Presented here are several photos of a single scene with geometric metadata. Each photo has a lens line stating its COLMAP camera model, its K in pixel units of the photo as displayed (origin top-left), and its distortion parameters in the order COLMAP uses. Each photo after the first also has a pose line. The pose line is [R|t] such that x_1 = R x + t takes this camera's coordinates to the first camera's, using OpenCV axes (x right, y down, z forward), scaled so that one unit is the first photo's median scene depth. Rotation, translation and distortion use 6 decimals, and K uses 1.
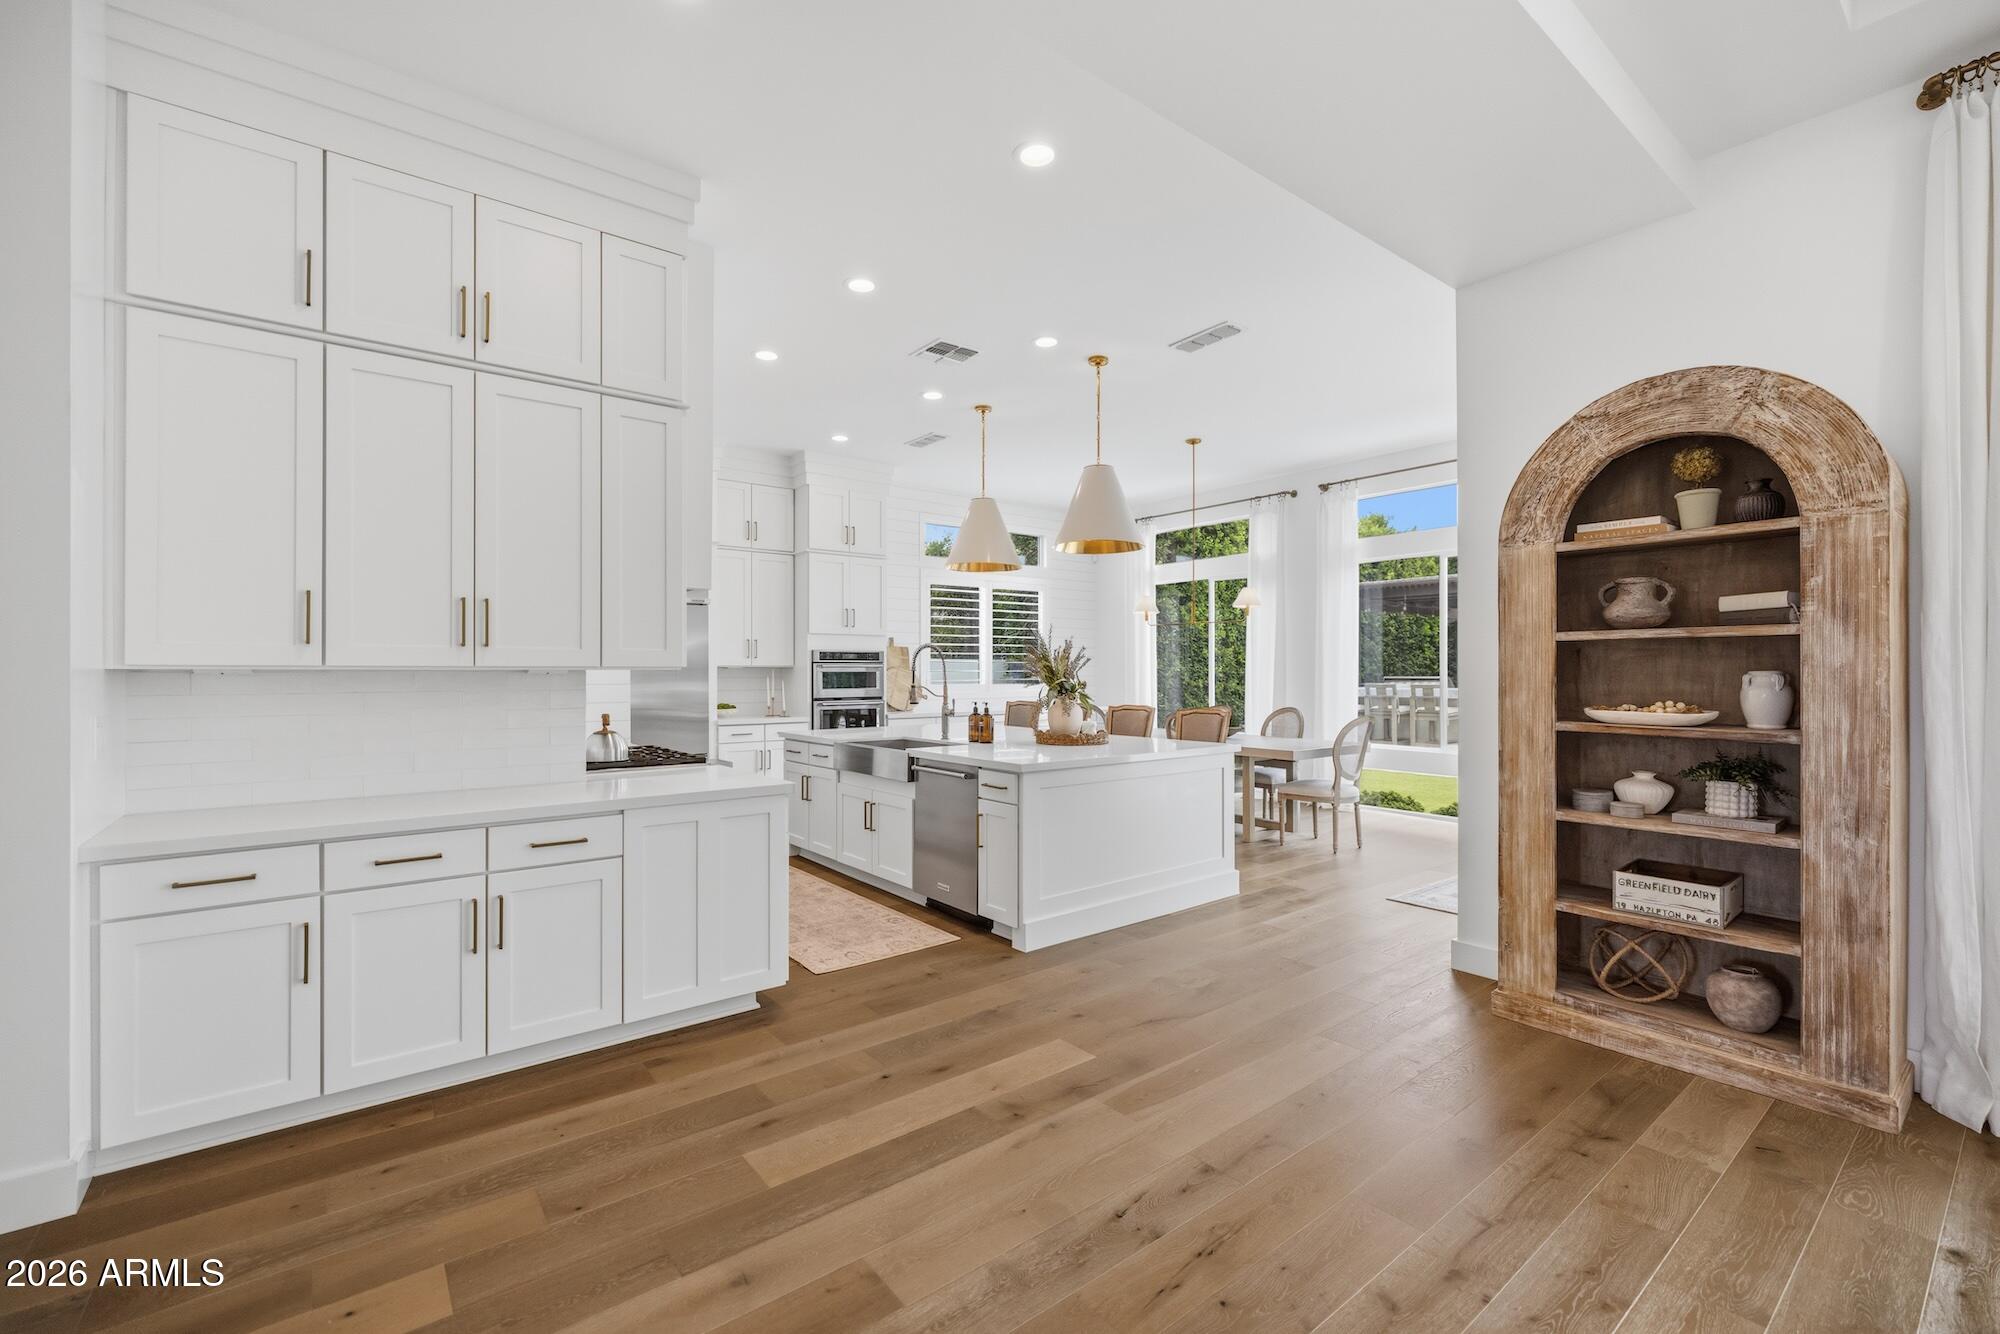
lens RADIAL K [[840.4, 0, 1000.0], [0, 840.4, 667.0], [0, 0, 1]] dist [-0.000222, -0.000013]
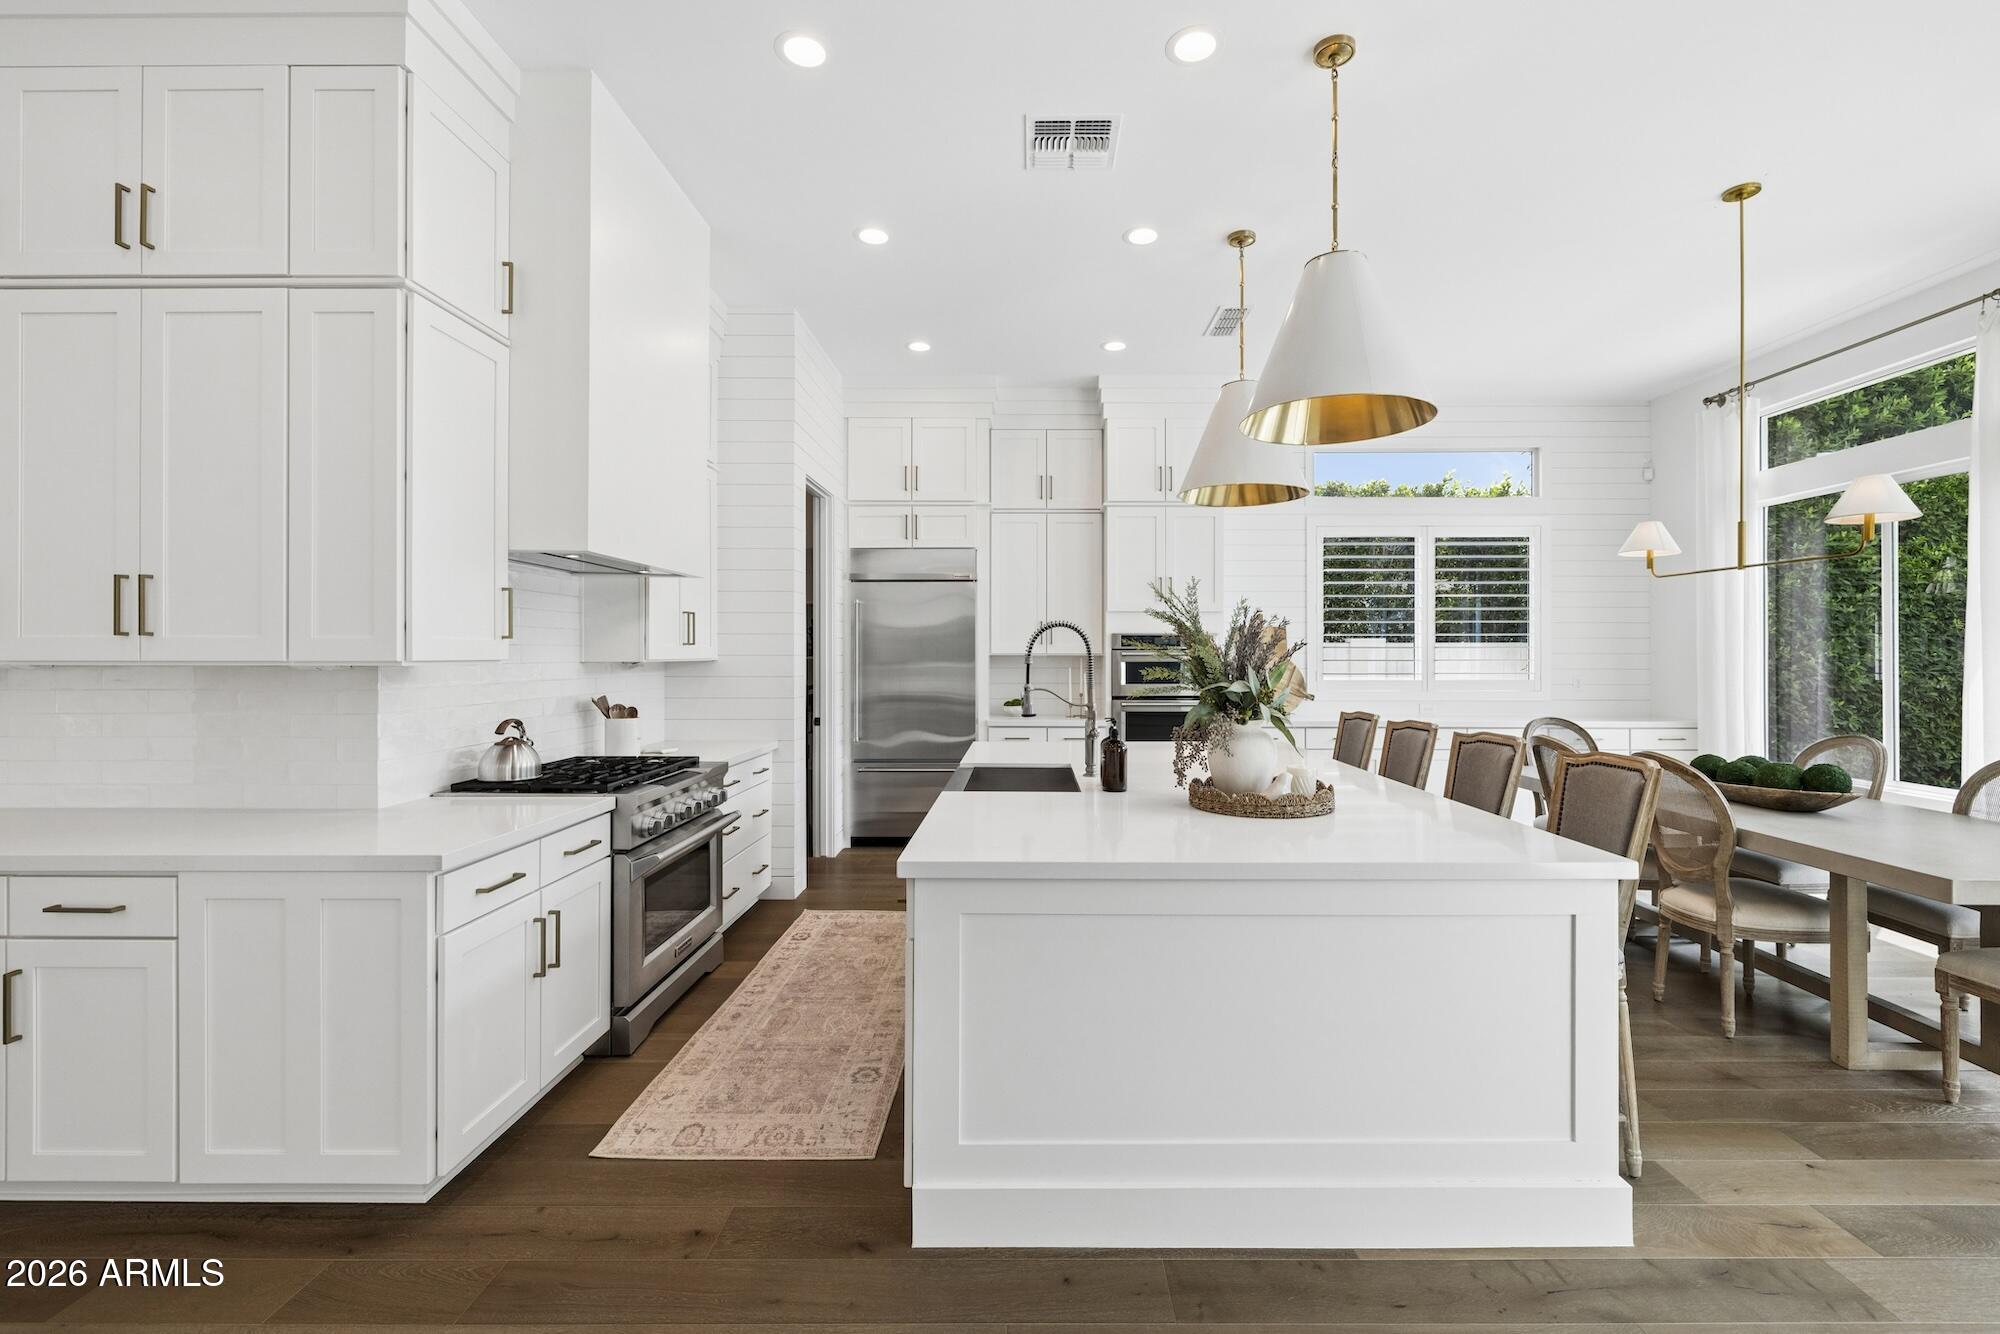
lens RADIAL K [[850.3, 0, 1028.4], [0, 850.3, 653.5], [0, 0, 1]] dist [-0.002104, -0.000070]
pose [[0.782354, 0.004028, -0.622821, 0.204763], [-0.001344, 0.999988, 0.004779, -0.004681], [0.622833, -0.002901, 0.782350, 0.344769]]
